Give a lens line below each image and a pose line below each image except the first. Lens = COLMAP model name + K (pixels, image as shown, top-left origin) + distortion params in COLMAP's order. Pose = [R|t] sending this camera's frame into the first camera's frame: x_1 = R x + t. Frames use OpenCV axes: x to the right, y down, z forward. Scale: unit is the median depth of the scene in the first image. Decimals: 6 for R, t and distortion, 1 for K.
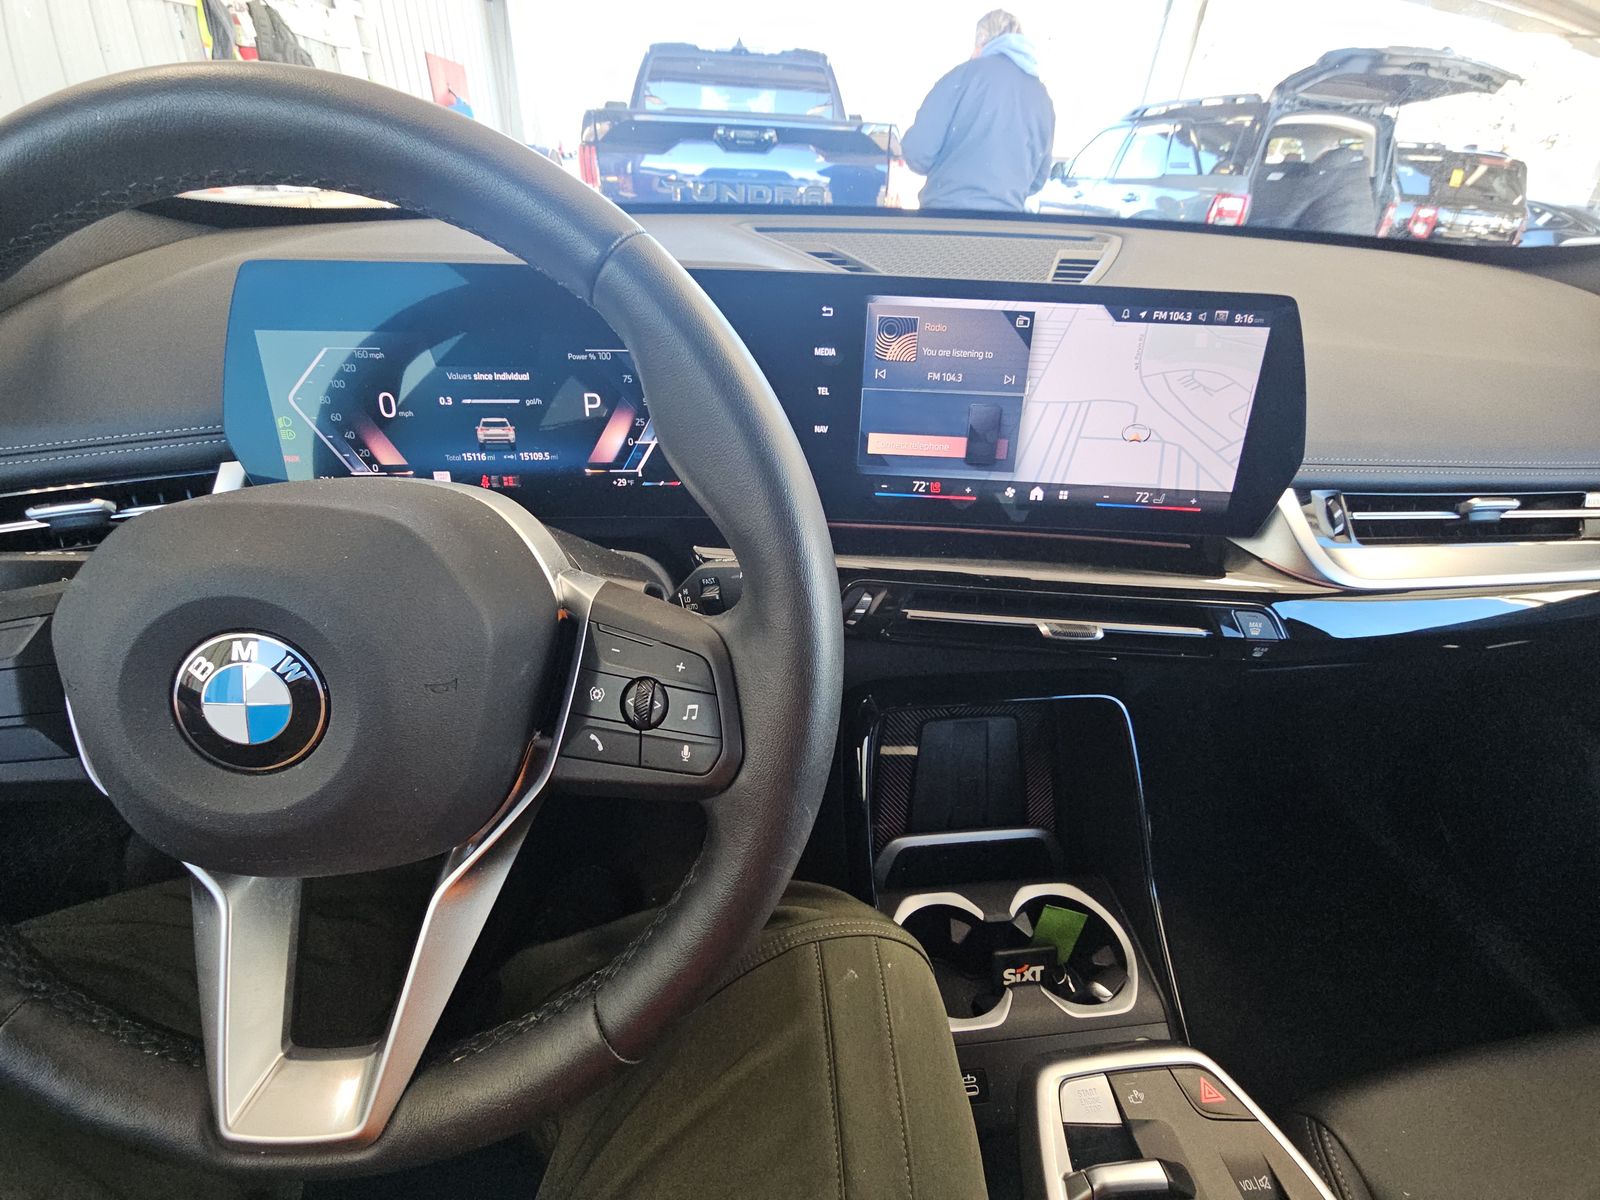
lens RADIAL K [[632.0, 0, 797.2], [0, 632.0, 605.0], [0, 0, 1]] dist [0.001538, -0.007343]
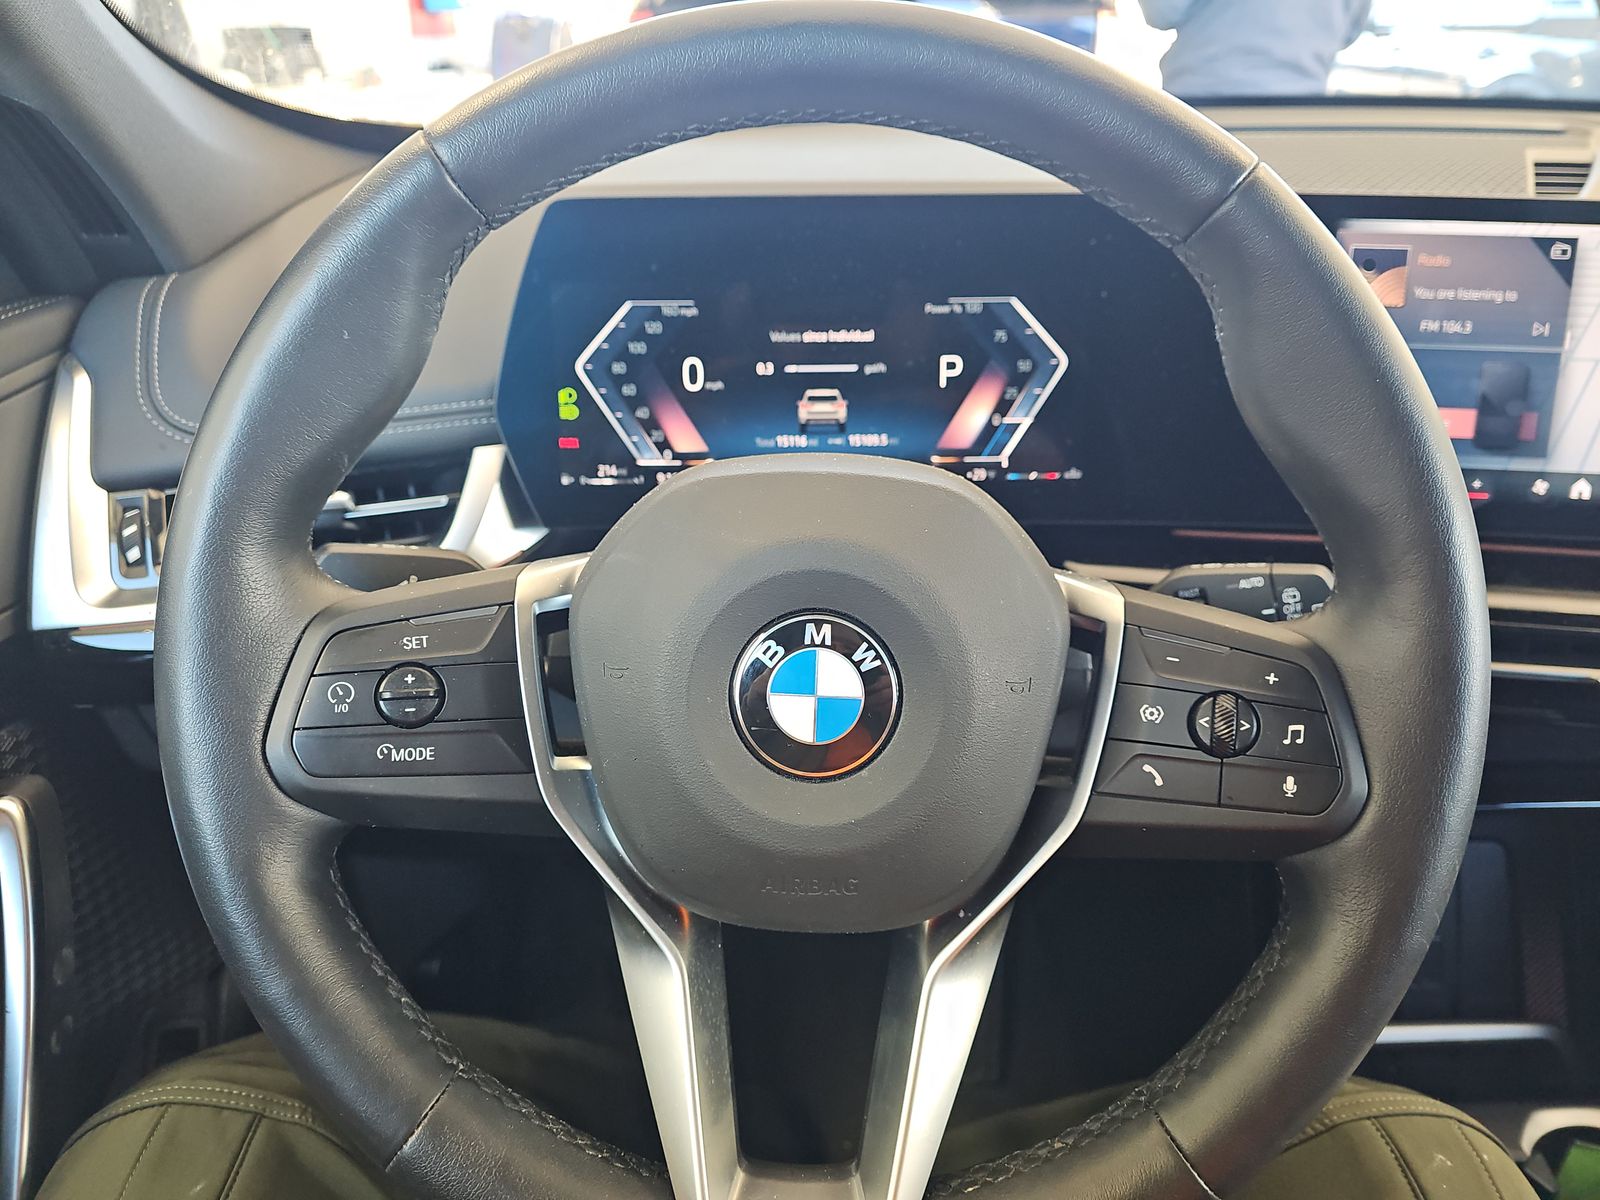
lens RADIAL K [[1040.8, 0, 816.8], [0, 1040.8, 597.5], [0, 0, 1]] dist [0.030187, -0.053516]
pose [[0.994425, 0.009418, -0.105027, -0.355058], [-0.020747, 0.994009, -0.107307, 0.086386], [0.103387, 0.108888, 0.988663, -0.210221]]
